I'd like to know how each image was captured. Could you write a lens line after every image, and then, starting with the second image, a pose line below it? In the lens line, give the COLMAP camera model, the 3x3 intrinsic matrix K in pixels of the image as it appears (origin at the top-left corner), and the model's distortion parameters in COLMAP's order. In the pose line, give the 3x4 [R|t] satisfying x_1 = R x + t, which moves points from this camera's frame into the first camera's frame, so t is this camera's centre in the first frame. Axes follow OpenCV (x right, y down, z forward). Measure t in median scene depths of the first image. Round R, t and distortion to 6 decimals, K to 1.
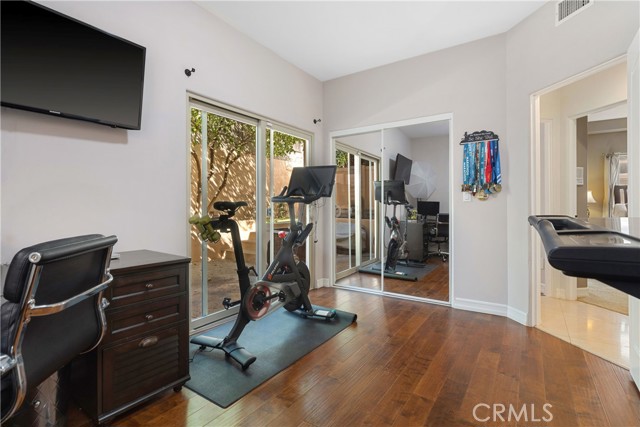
lens RADIAL K [[303.8, 0, 321.7], [0, 303.8, 209.9], [0, 0, 1]] dist [0.000485, 0.000028]
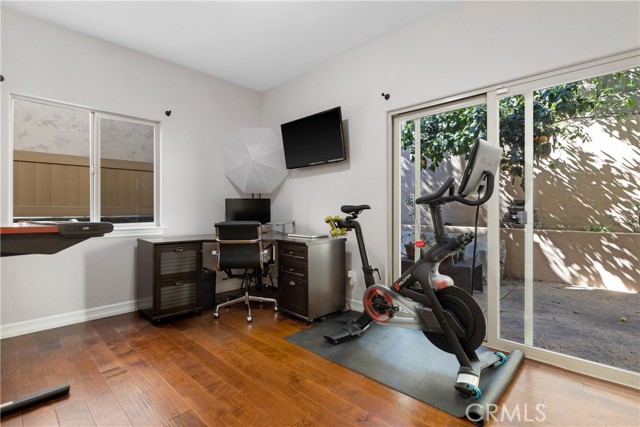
lens RADIAL K [[303.8, 0, 321.7], [0, 303.8, 212.4], [0, 0, 1]] dist [0.000485, 0.000028]
pose [[-0.164845, 0.003908, -0.986312, 0.851072], [-0.007555, 0.999958, 0.005225, -0.006626], [0.986290, 0.008313, -0.164809, 1.035939]]
